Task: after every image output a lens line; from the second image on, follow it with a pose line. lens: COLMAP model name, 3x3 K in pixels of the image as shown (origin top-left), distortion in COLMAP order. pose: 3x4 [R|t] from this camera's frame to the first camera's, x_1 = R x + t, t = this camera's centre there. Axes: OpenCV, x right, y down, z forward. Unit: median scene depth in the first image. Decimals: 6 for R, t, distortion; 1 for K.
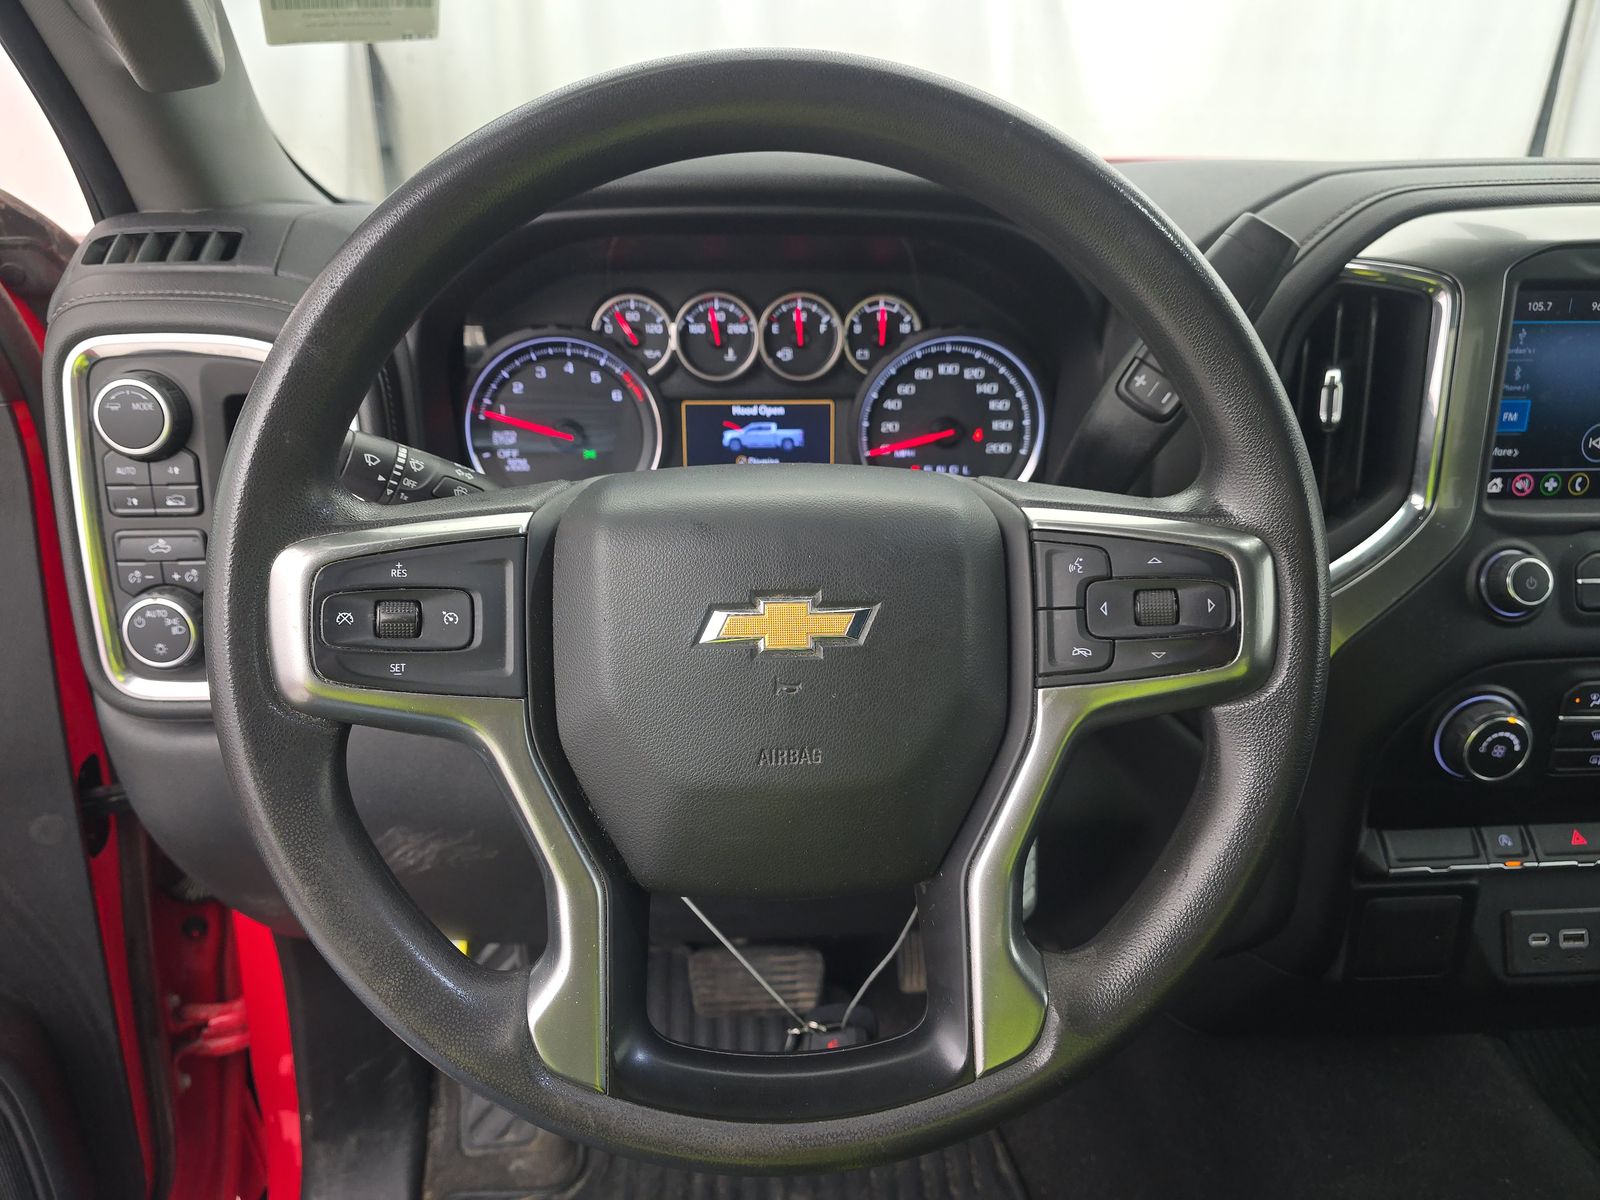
lens RADIAL K [[1066.6, 0, 800.0], [0, 1066.6, 600.0], [0, 0, 1]] dist [0.000937, 0.001057]
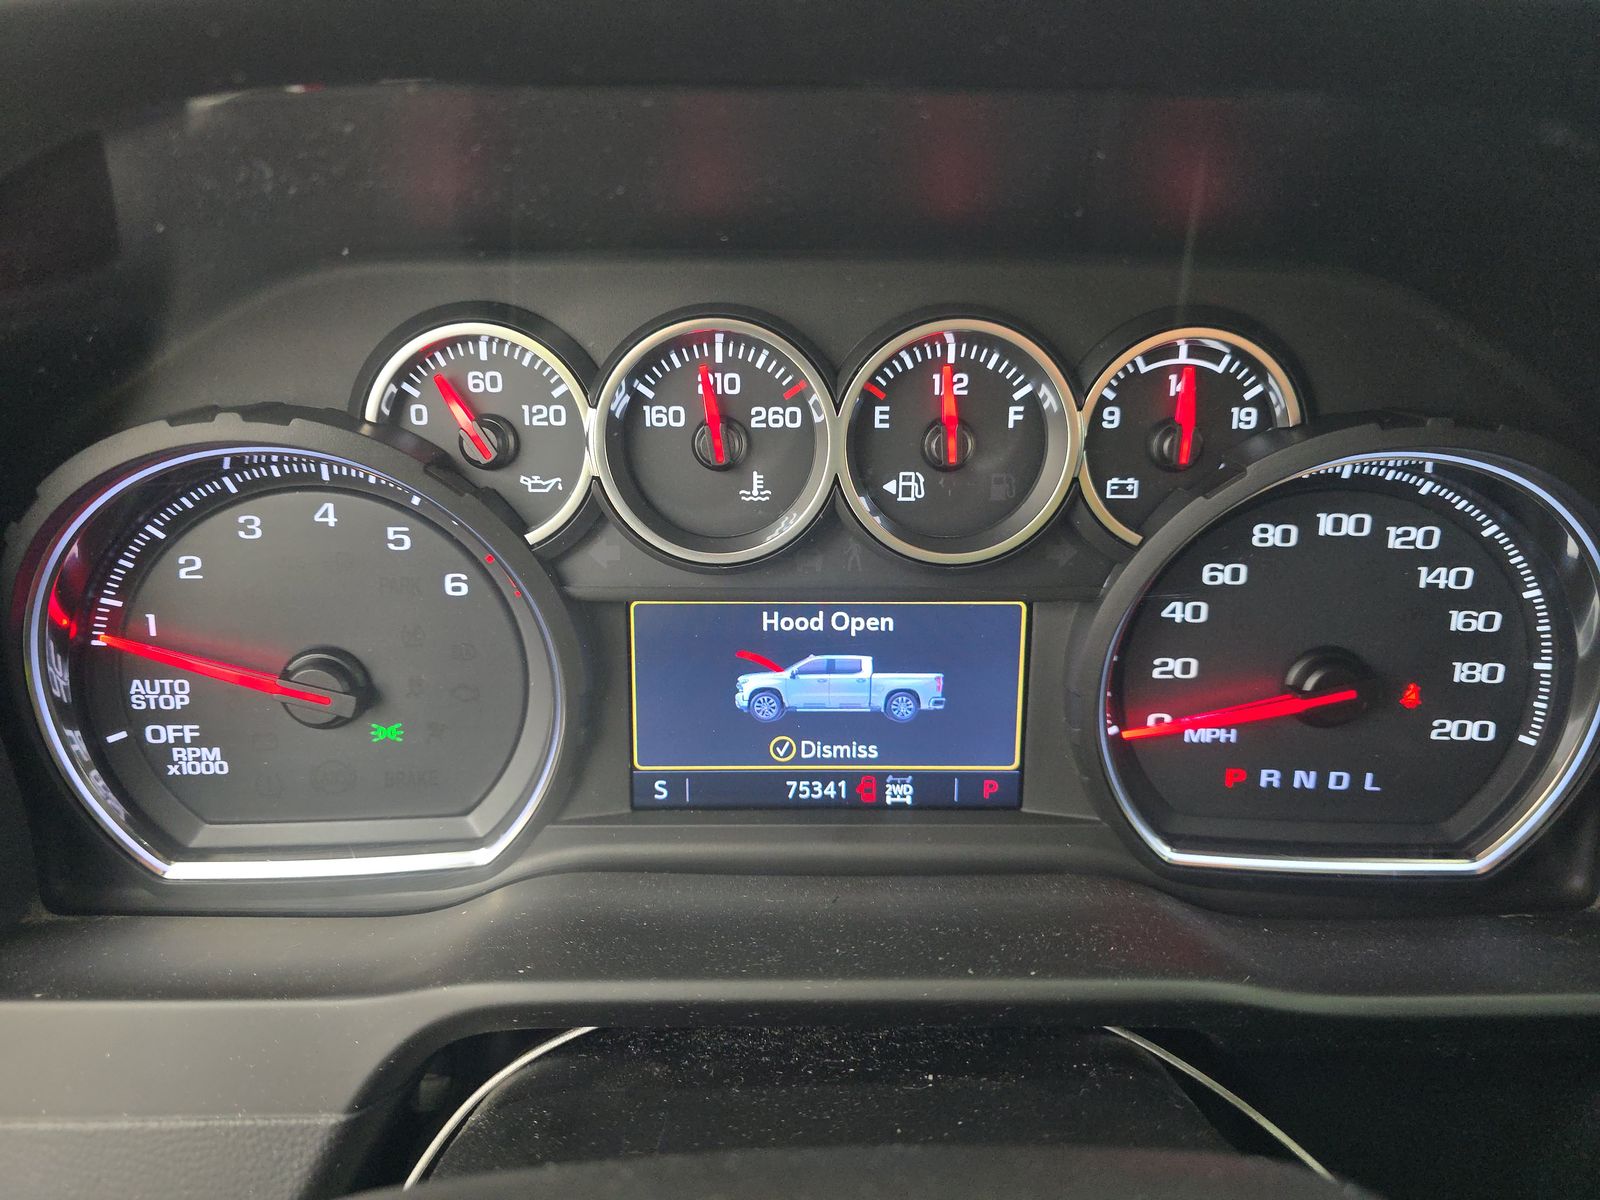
lens RADIAL K [[1066.0, 0, 792.7], [0, 1066.0, 561.1], [0, 0, 1]] dist [-0.001446, -0.074852]
pose [[0.998541, 0.015260, -0.051791, -0.033583], [-0.017756, 0.998686, -0.048077, -0.188087], [0.050989, 0.048926, 0.997500, 0.643103]]
